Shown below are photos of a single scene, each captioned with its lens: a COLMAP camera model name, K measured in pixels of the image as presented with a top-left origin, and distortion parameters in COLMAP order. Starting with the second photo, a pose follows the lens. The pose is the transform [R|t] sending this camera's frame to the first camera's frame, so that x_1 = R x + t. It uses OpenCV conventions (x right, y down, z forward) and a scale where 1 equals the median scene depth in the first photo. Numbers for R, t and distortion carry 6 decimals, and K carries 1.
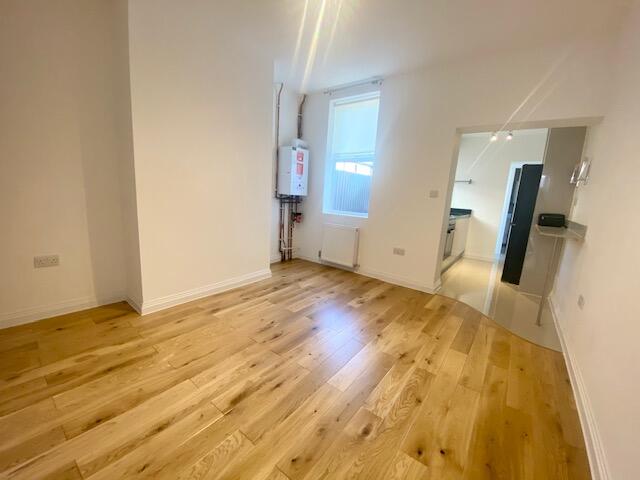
lens RADIAL K [[260.4, 0, 317.7], [0, 260.4, 237.3], [0, 0, 1]] dist [-0.010355, -0.002076]
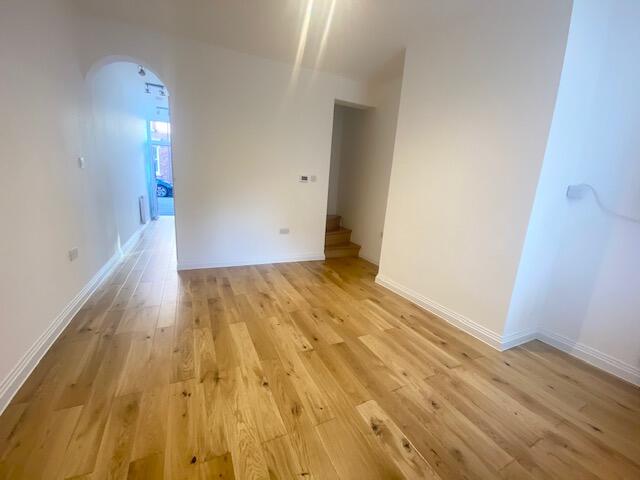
lens RADIAL K [[260.4, 0, 318.1], [0, 260.4, 238.4], [0, 0, 1]] dist [-0.010355, -0.002076]
pose [[-0.434431, 0.106742, -0.894358, 0.699208], [-0.246235, 0.941053, 0.231923, -0.170654], [0.866394, 0.320976, -0.382539, 1.167341]]
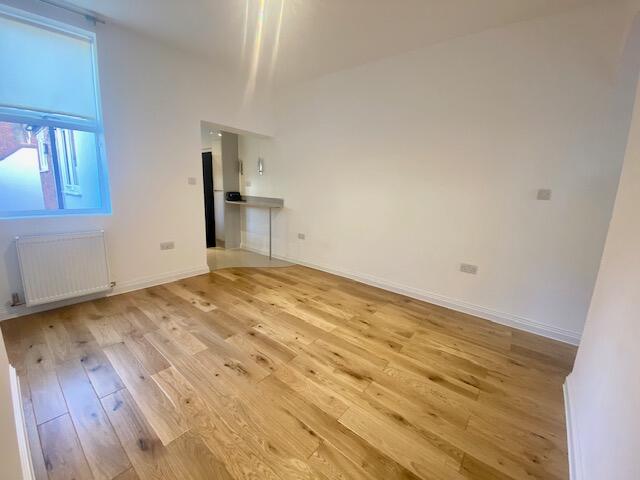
lens RADIAL K [[260.4, 0, 323.4], [0, 260.4, 236.1], [0, 0, 1]] dist [-0.010355, -0.002076]
pose [[0.005739, -0.241523, 0.970378, -0.795055], [0.137736, 0.961336, 0.238458, -0.171959], [-0.990452, 0.132287, 0.038784, 0.624415]]
